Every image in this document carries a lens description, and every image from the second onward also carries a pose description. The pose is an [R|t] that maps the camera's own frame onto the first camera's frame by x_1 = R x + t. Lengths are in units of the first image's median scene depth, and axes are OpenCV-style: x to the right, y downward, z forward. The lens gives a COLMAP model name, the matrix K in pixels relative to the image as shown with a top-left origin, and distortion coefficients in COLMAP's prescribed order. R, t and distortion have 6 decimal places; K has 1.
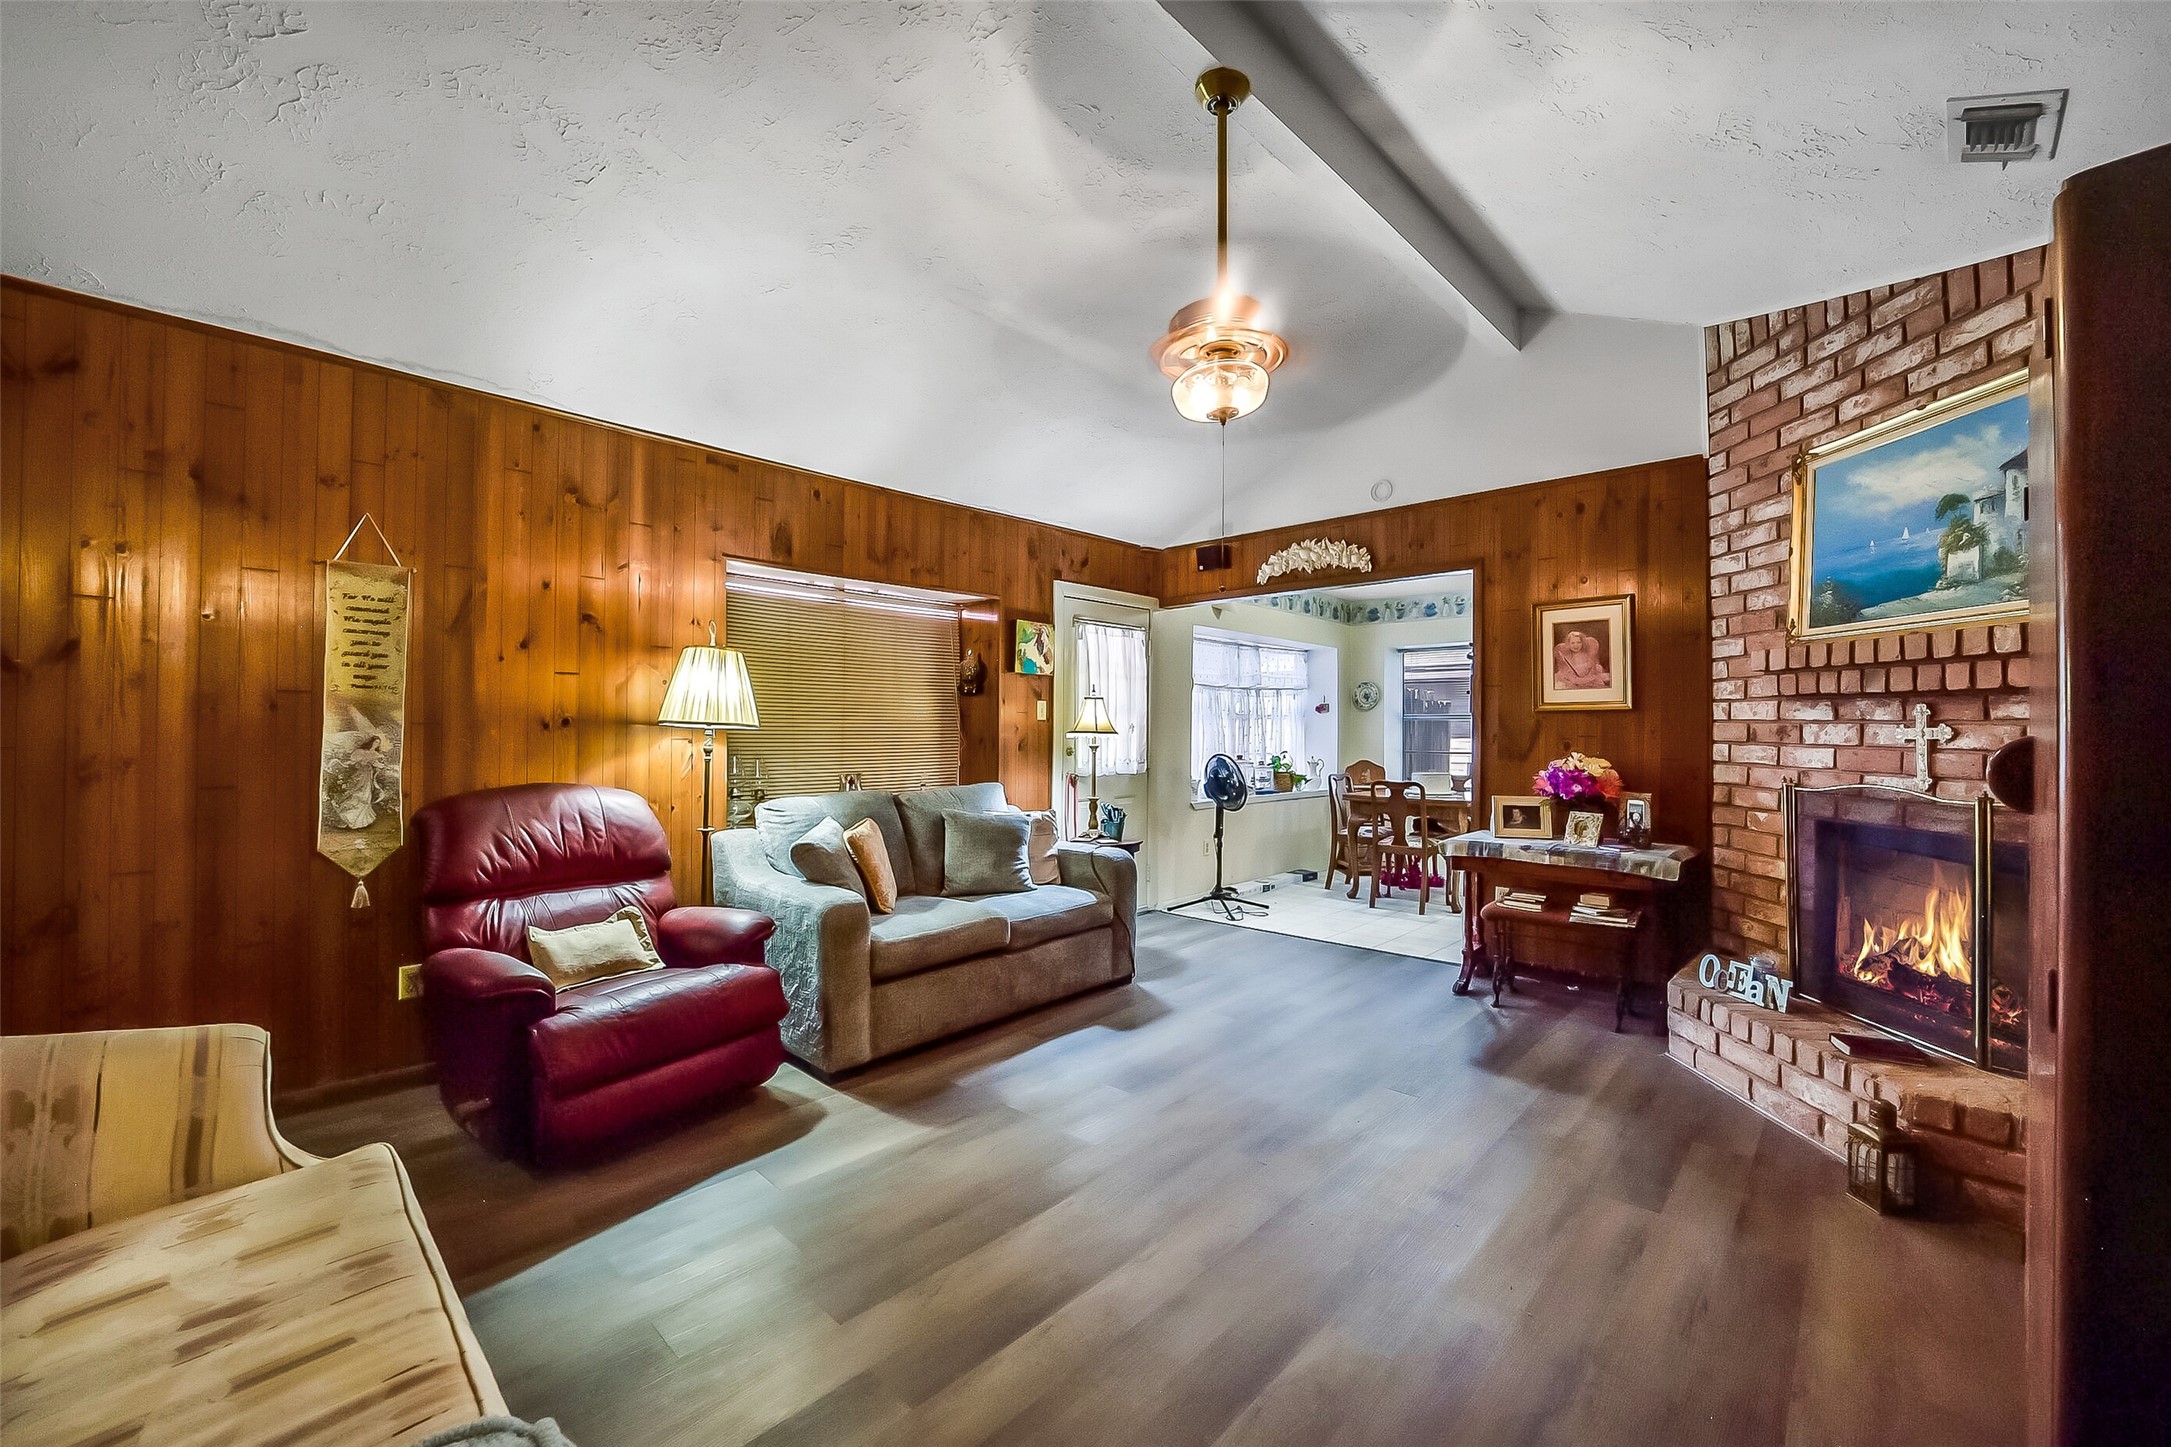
lens RADIAL K [[856.6, 0, 1084.0], [0, 856.6, 724.2], [0, 0, 1]] dist [-0.031629, 0.006265]
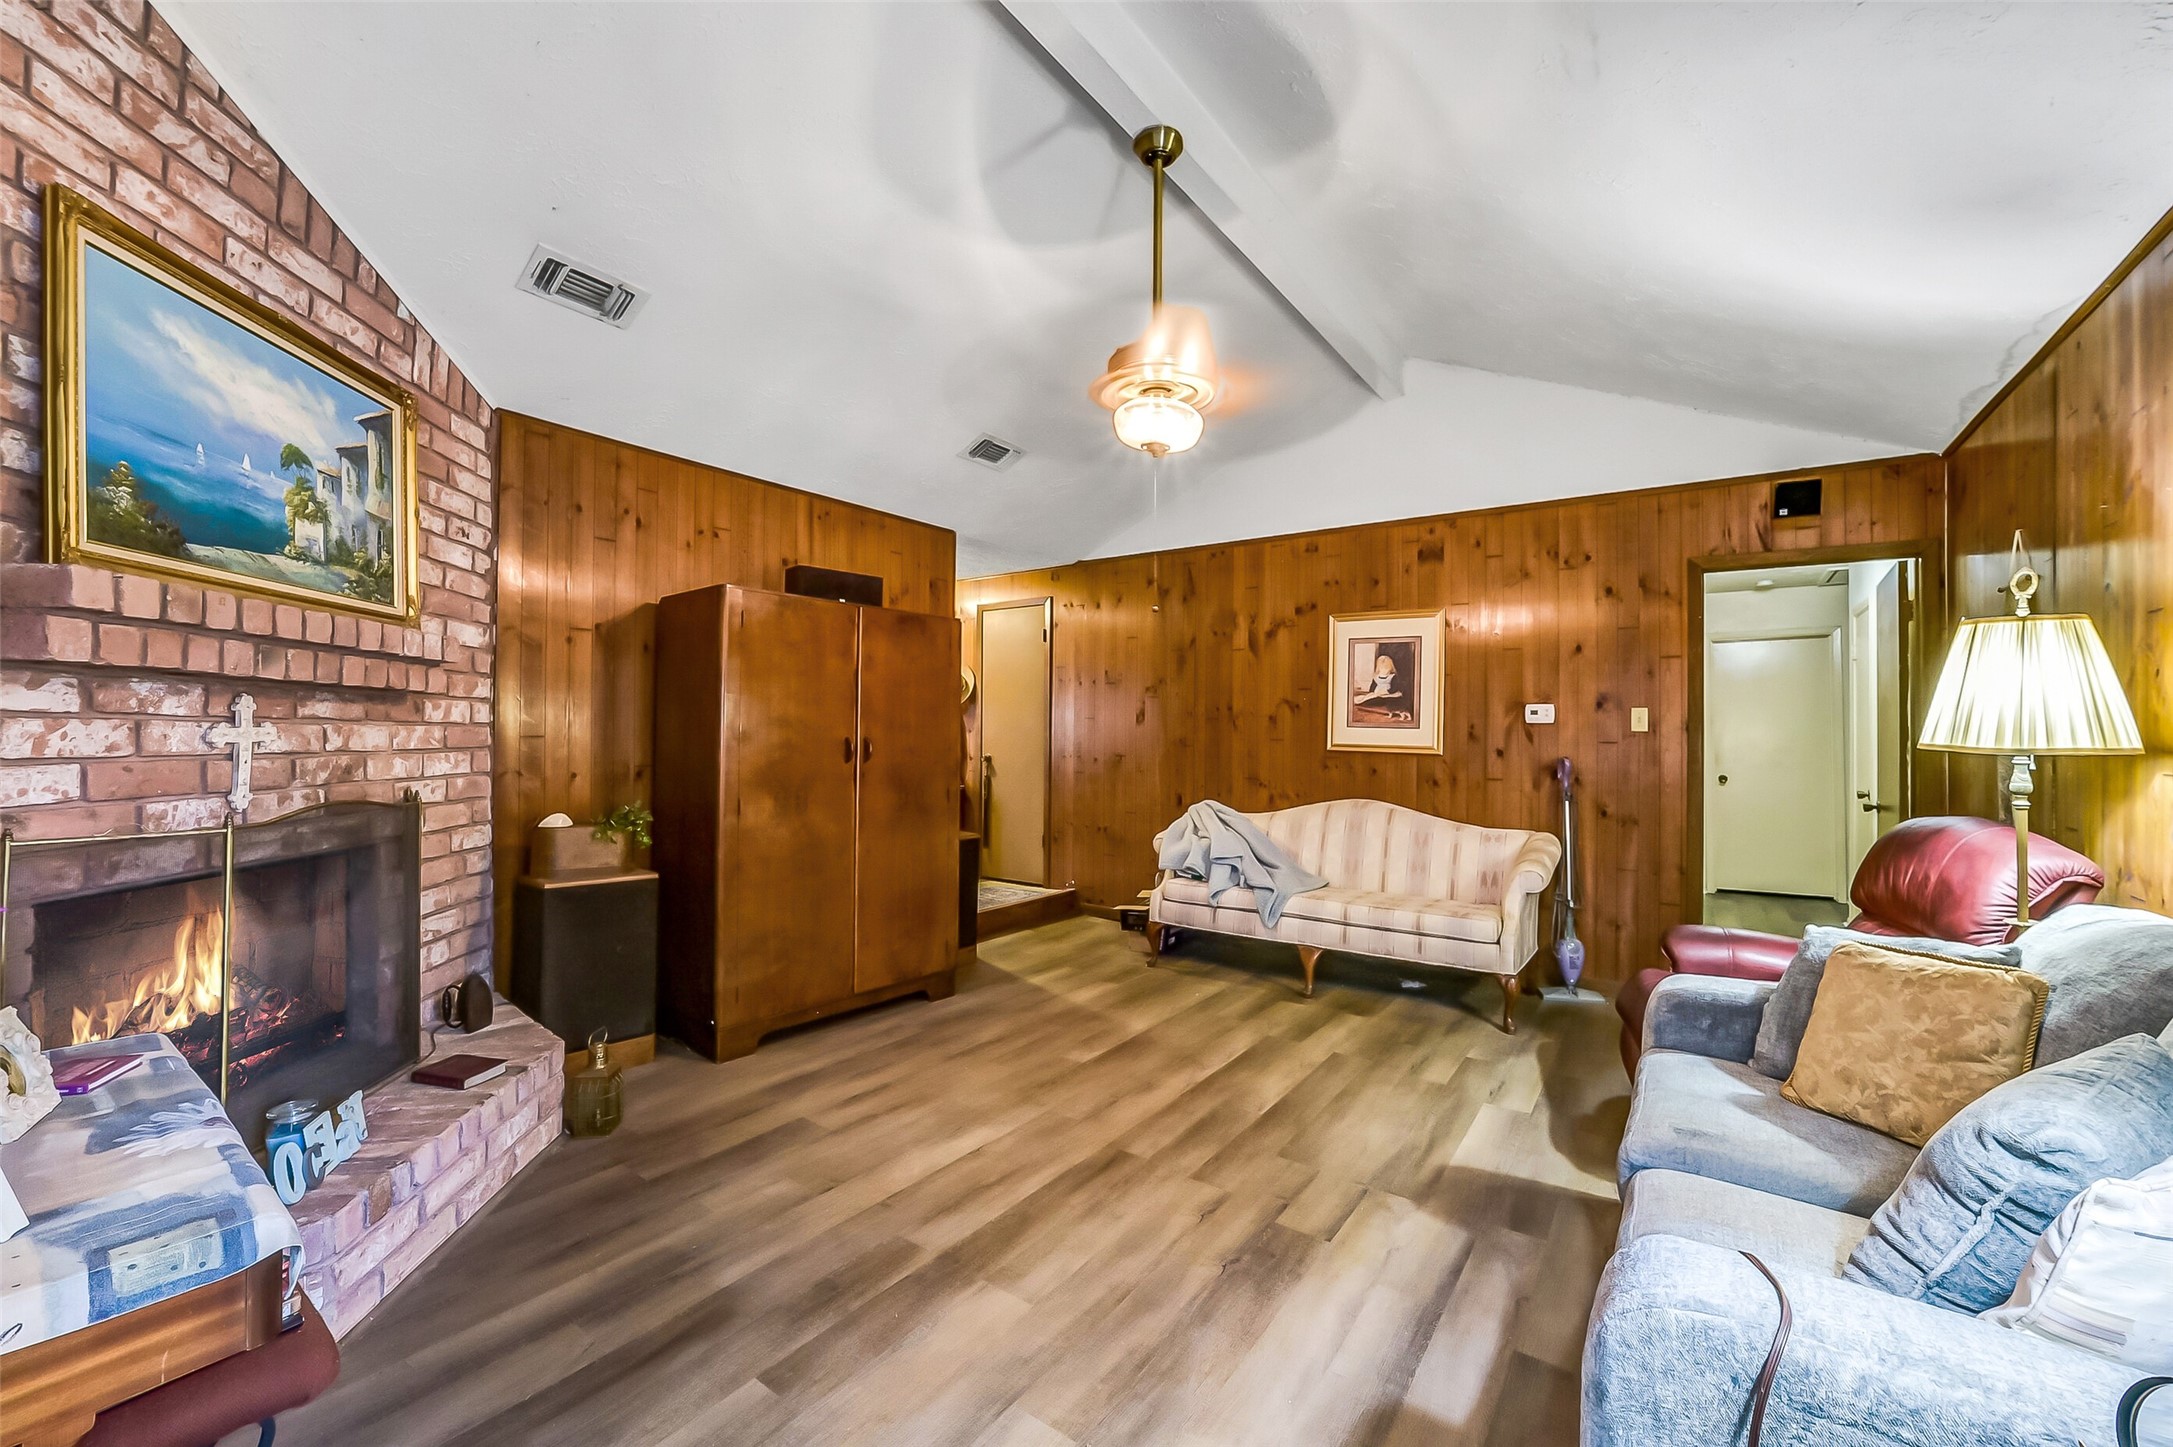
lens RADIAL K [[857.3, 0, 1093.0], [0, 857.3, 729.7], [0, 0, 1]] dist [-0.031629, 0.006265]
pose [[-0.989976, -0.014968, -0.140442, 0.301796], [-0.013923, 0.999868, -0.008419, 0.001918], [0.140550, -0.006379, -0.990053, 1.586478]]
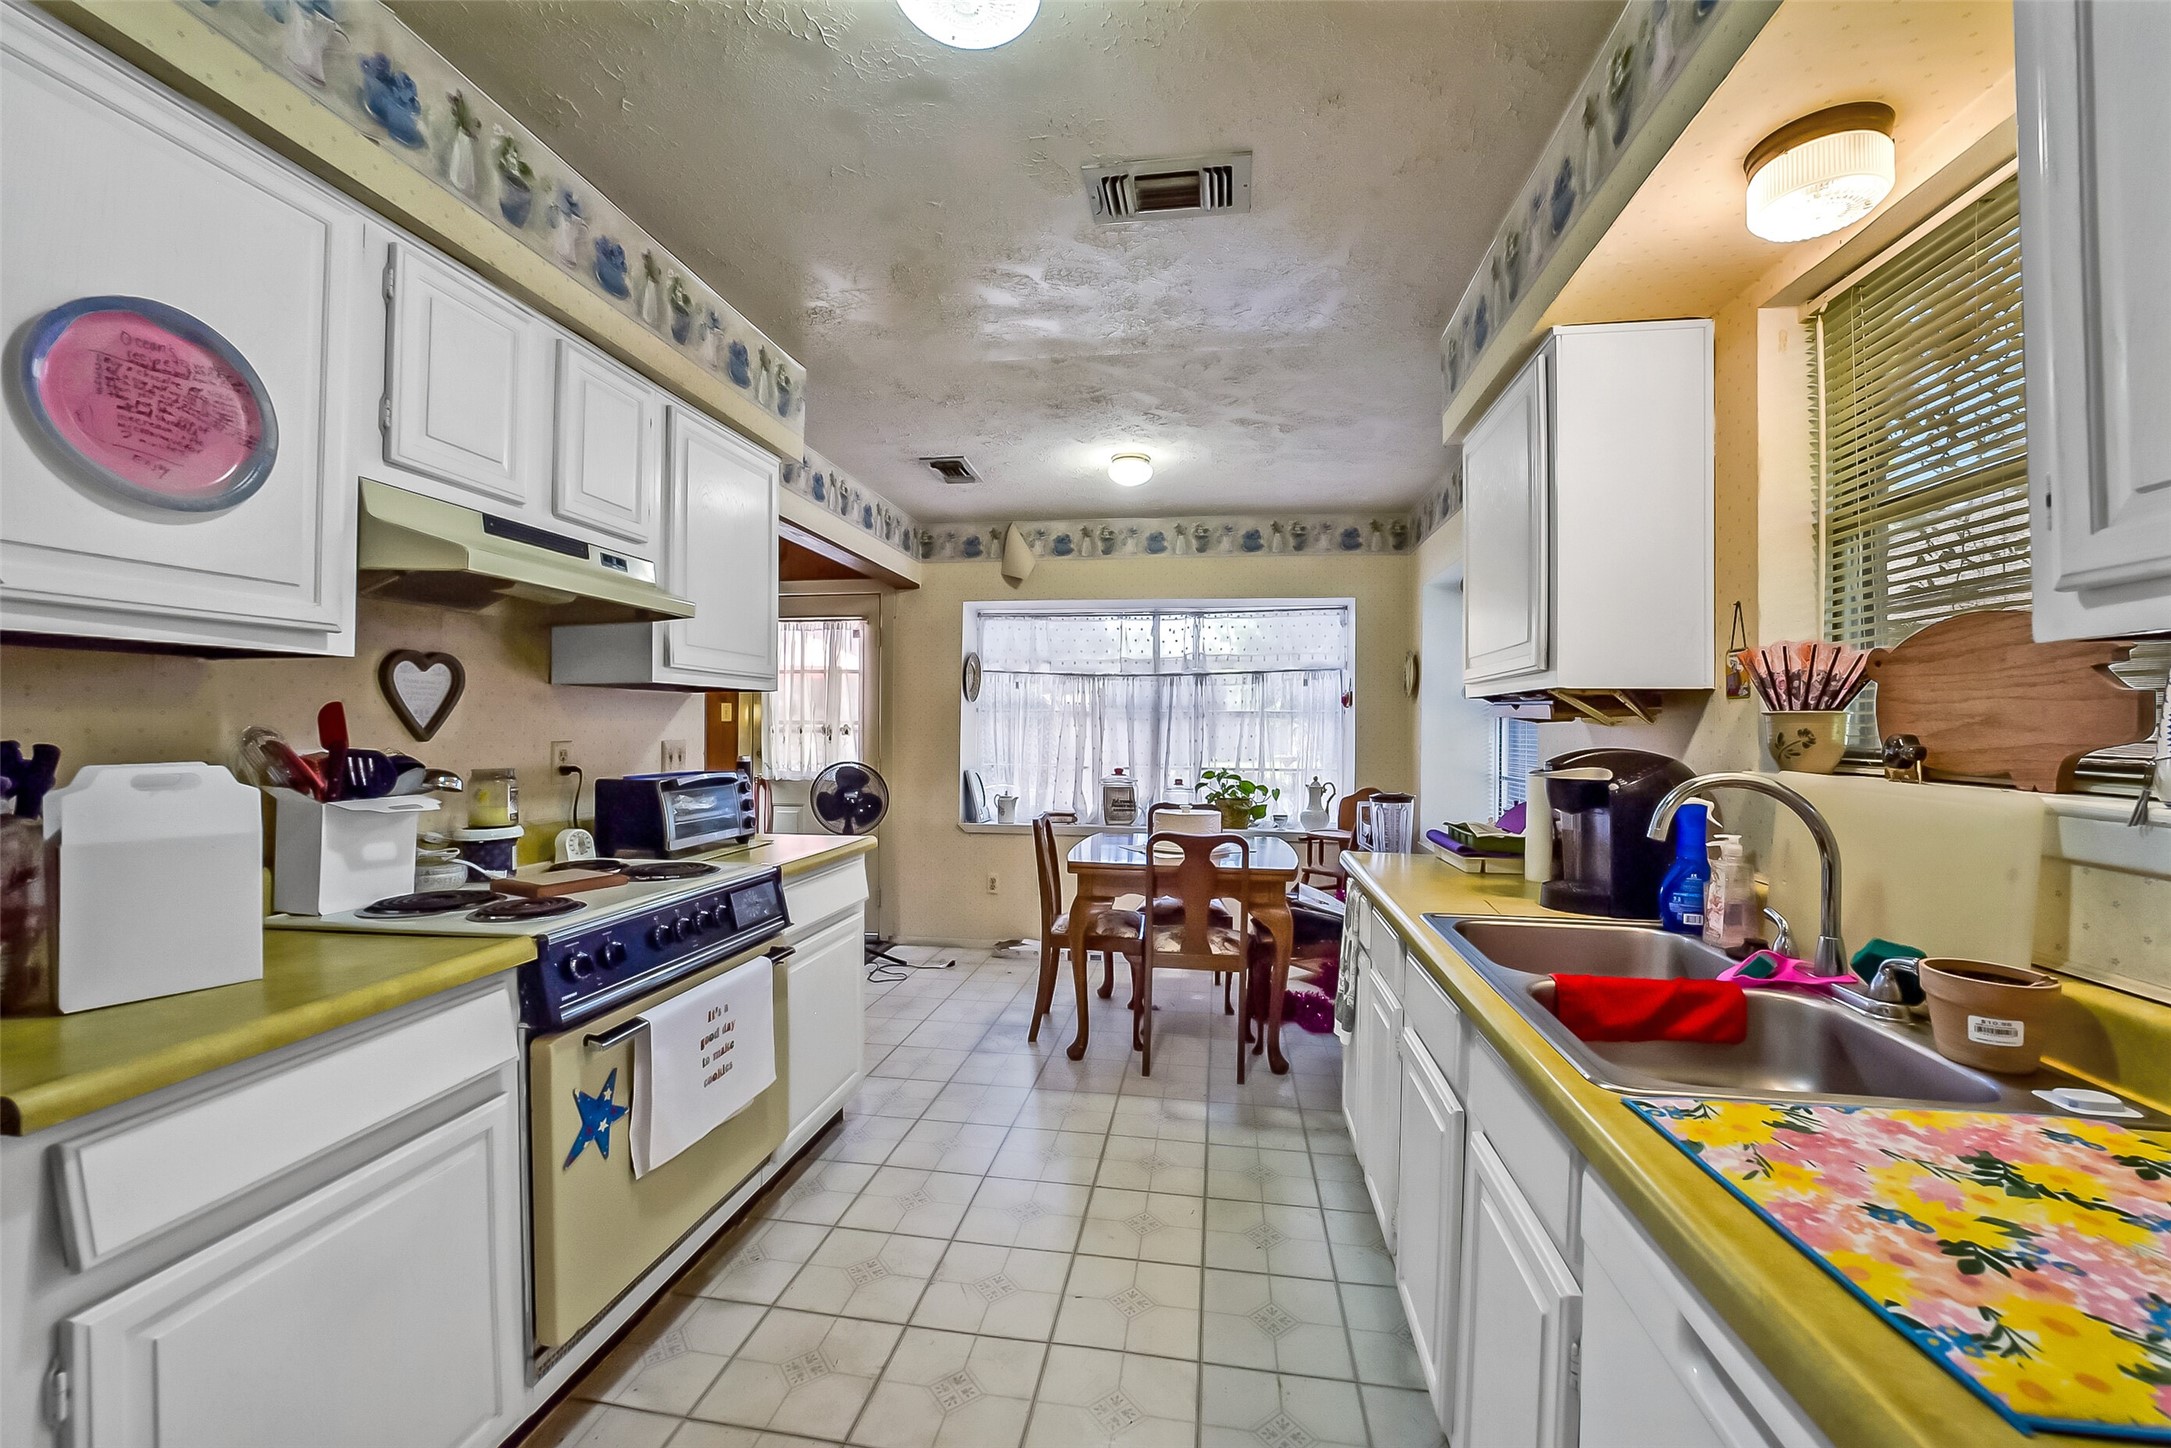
lens RADIAL K [[856.6, 0, 1089.6], [0, 856.6, 722.6], [0, 0, 1]] dist [-0.031629, 0.006265]
pose [[0.569869, -0.007373, -0.821703, 1.642114], [0.000218, 0.999961, -0.008821, 0.008173], [0.821736, 0.004848, 0.569848, 1.247006]]
